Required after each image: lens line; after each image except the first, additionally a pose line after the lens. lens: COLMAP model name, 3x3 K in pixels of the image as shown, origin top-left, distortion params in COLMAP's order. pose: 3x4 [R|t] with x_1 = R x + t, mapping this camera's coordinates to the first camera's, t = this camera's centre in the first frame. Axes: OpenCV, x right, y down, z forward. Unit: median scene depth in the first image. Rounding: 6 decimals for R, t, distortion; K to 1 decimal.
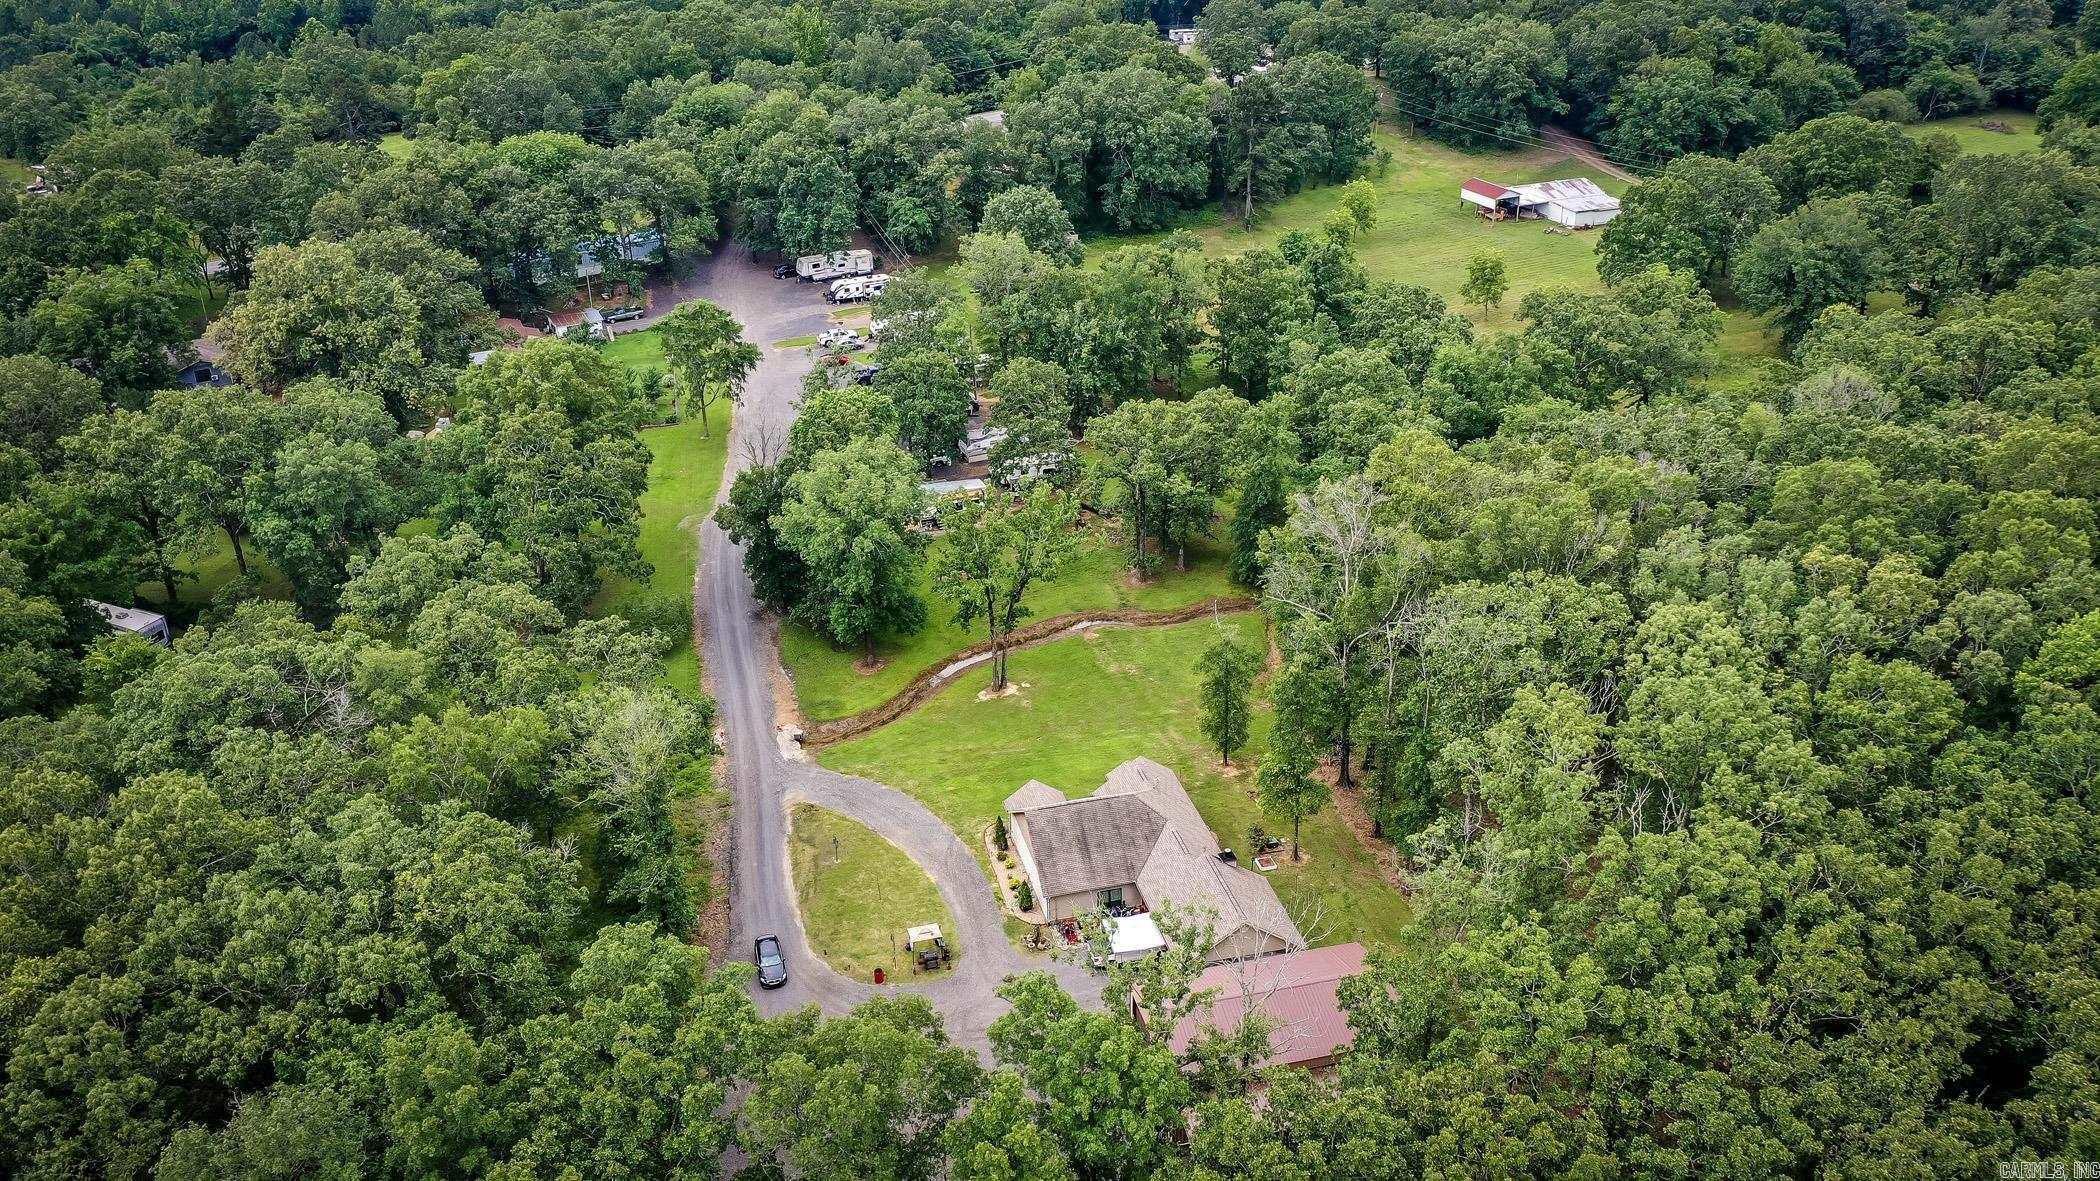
lens RADIAL K [[1694.5, 0, 1050.0], [0, 1694.5, 590.5], [0, 0, 1]] dist [0.026702, 0.011626]
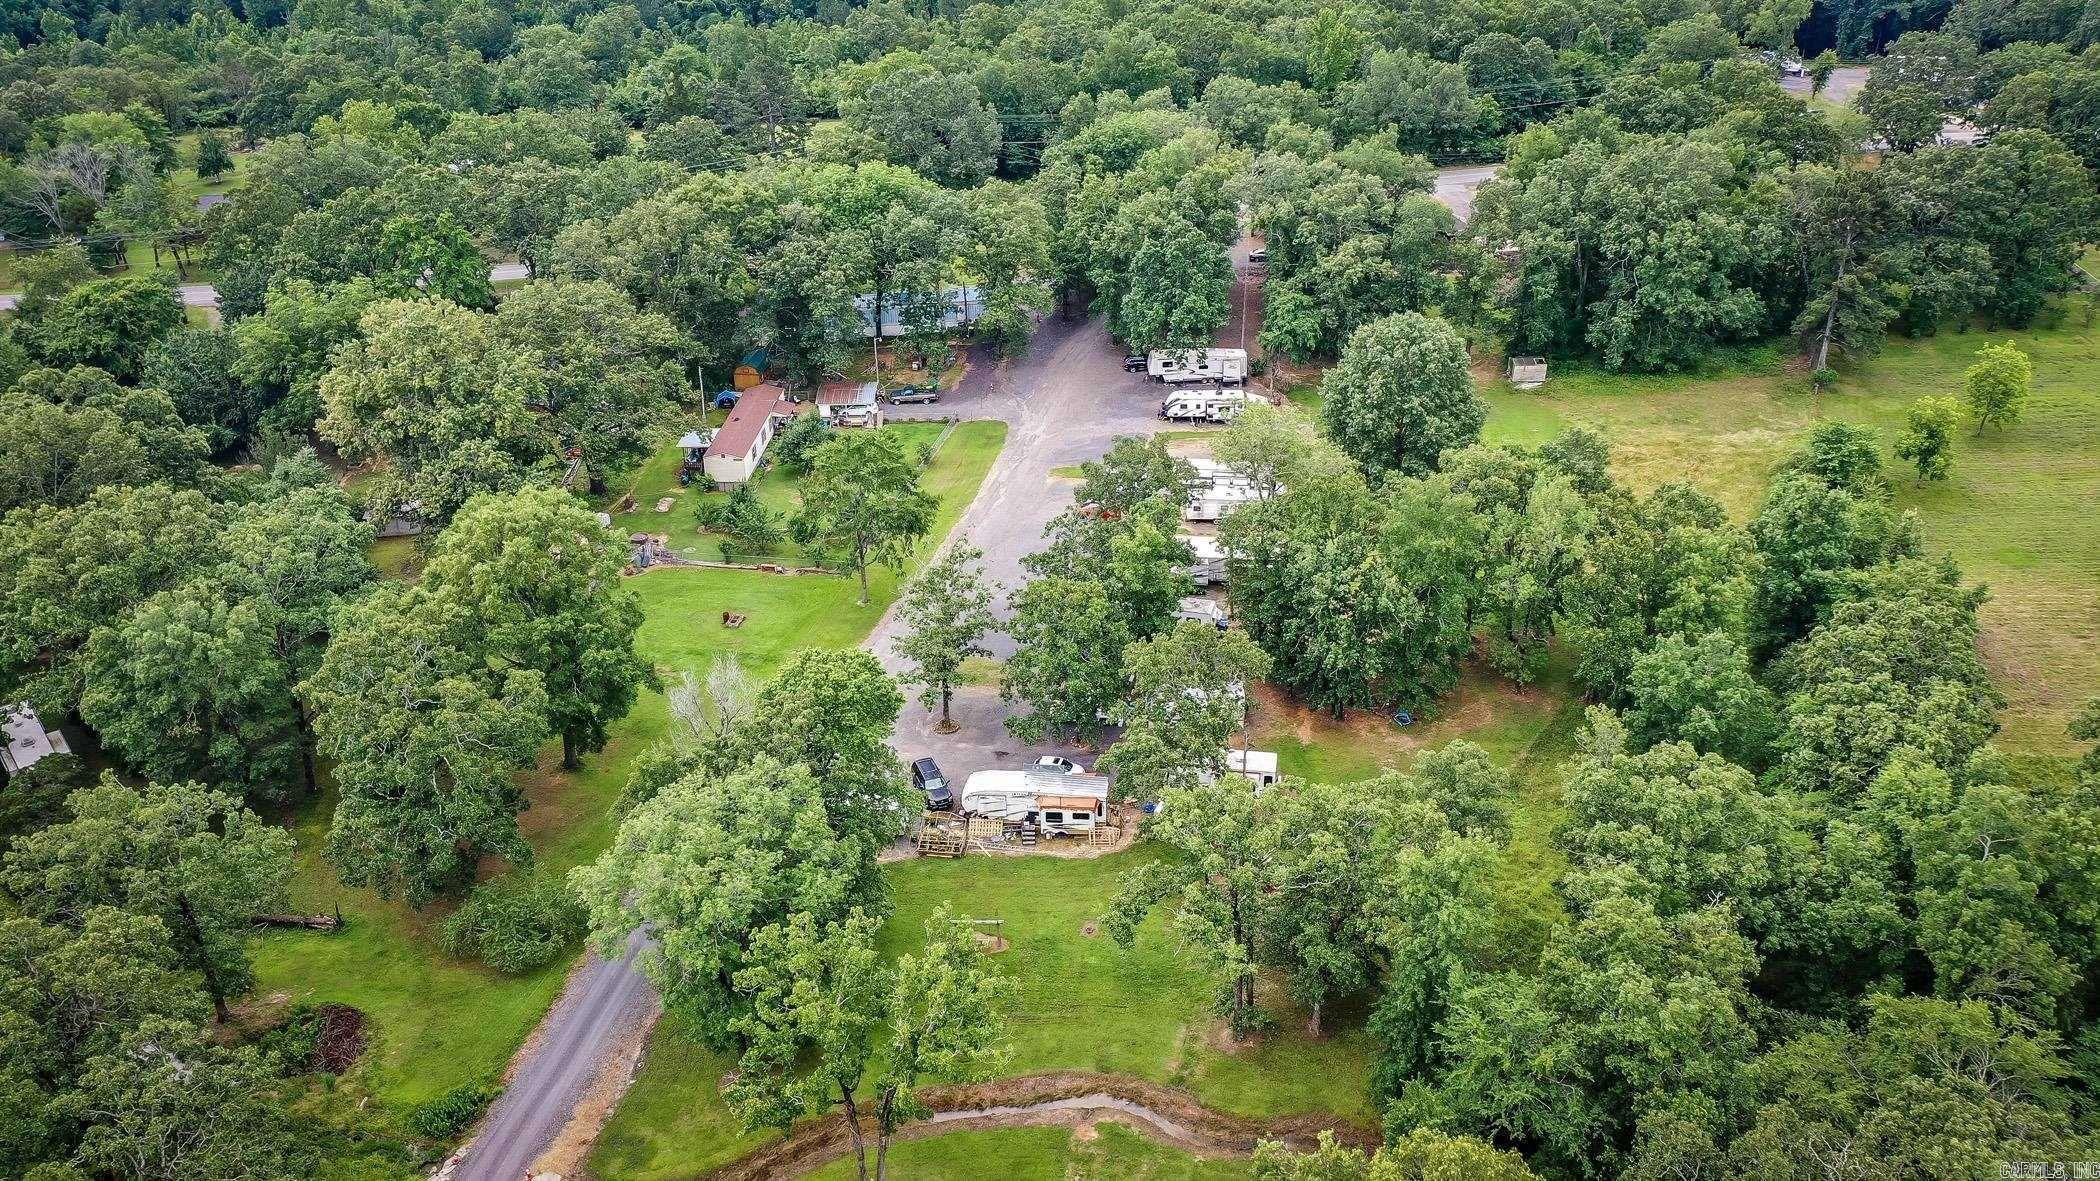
lens RADIAL K [[1694.5, 0, 1050.0], [0, 1694.5, 590.5], [0, 0, 1]] dist [0.026702, 0.011626]
pose [[0.897274, 0.204036, -0.391496, 0.139848], [-0.191987, 0.978887, 0.070149, -0.135464], [0.397543, 0.012219, 0.917502, 0.271118]]
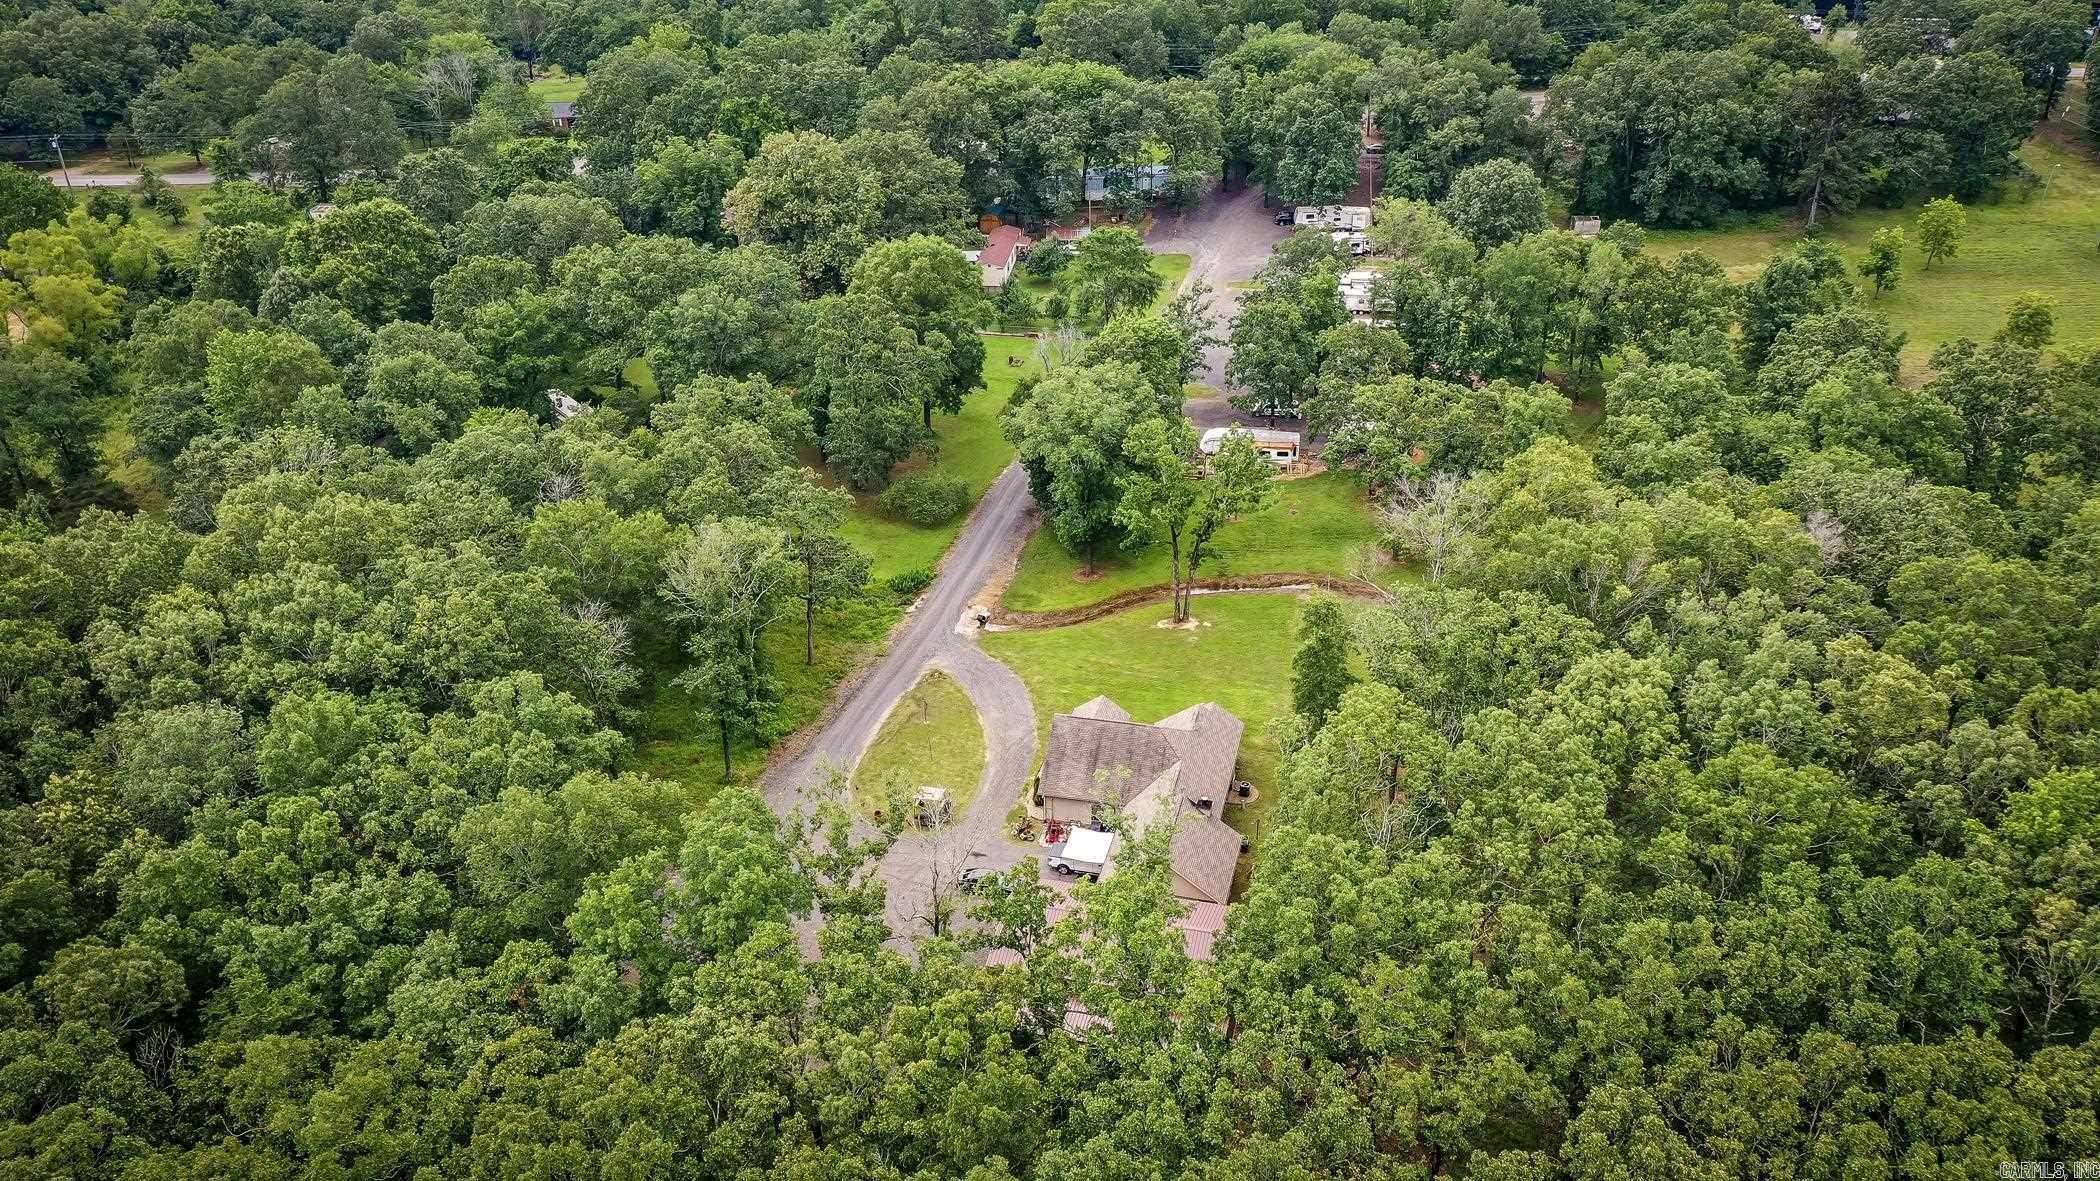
lens RADIAL K [[1694.5, 0, 1050.0], [0, 1694.5, 590.5], [0, 0, 1]] dist [0.026702, 0.011626]
pose [[0.882832, 0.219787, -0.415092, 0.199763], [-0.210532, 0.975178, 0.068581, -0.008878], [0.419862, 0.026845, 0.907191, 0.012591]]
